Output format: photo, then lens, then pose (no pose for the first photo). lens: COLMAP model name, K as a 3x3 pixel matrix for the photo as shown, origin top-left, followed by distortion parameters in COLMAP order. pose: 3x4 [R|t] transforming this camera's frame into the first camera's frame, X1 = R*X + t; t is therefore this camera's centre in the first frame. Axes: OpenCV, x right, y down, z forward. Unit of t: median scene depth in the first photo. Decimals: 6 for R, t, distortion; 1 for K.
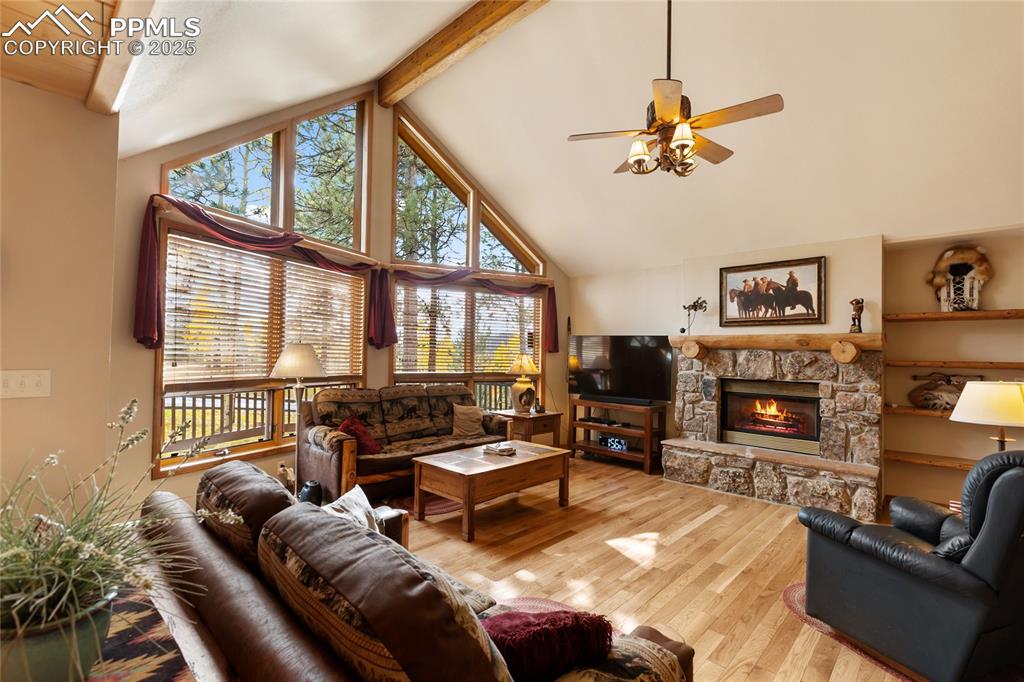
lens RADIAL K [[461.7, 0, 509.8], [0, 461.7, 344.7], [0, 0, 1]] dist [0.002180, -0.000352]
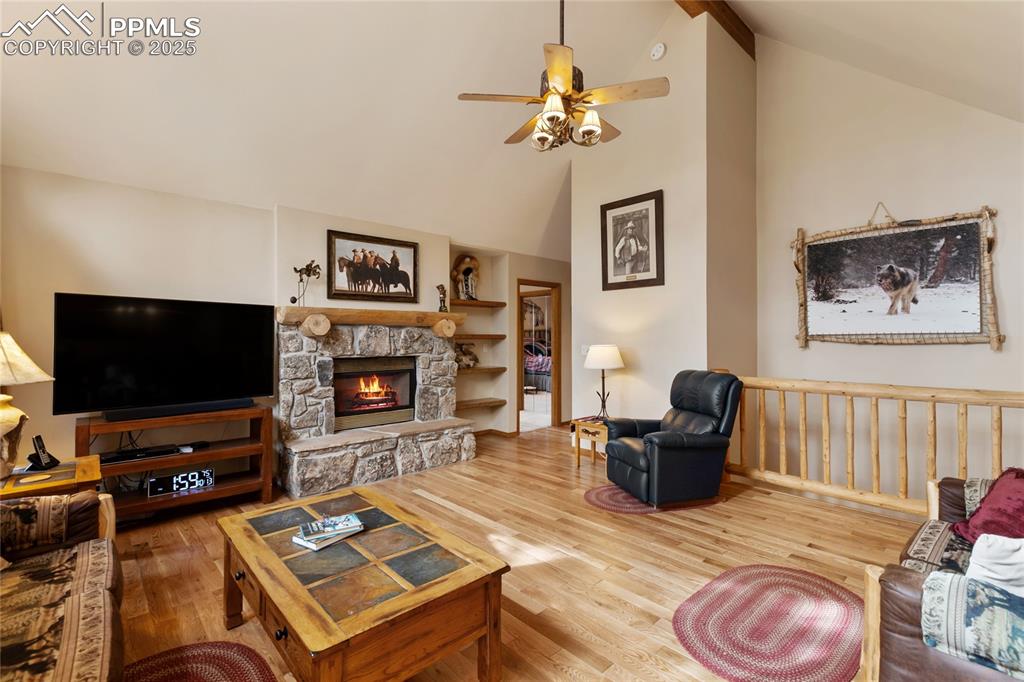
lens RADIAL K [[461.7, 0, 510.3], [0, 461.7, 336.5], [0, 0, 1]] dist [0.002180, -0.000352]
pose [[0.080967, -0.013324, 0.996628, -0.395808], [-0.010015, 0.999849, 0.014180, 0.016648], [-0.996666, -0.011130, 0.080822, 0.637032]]
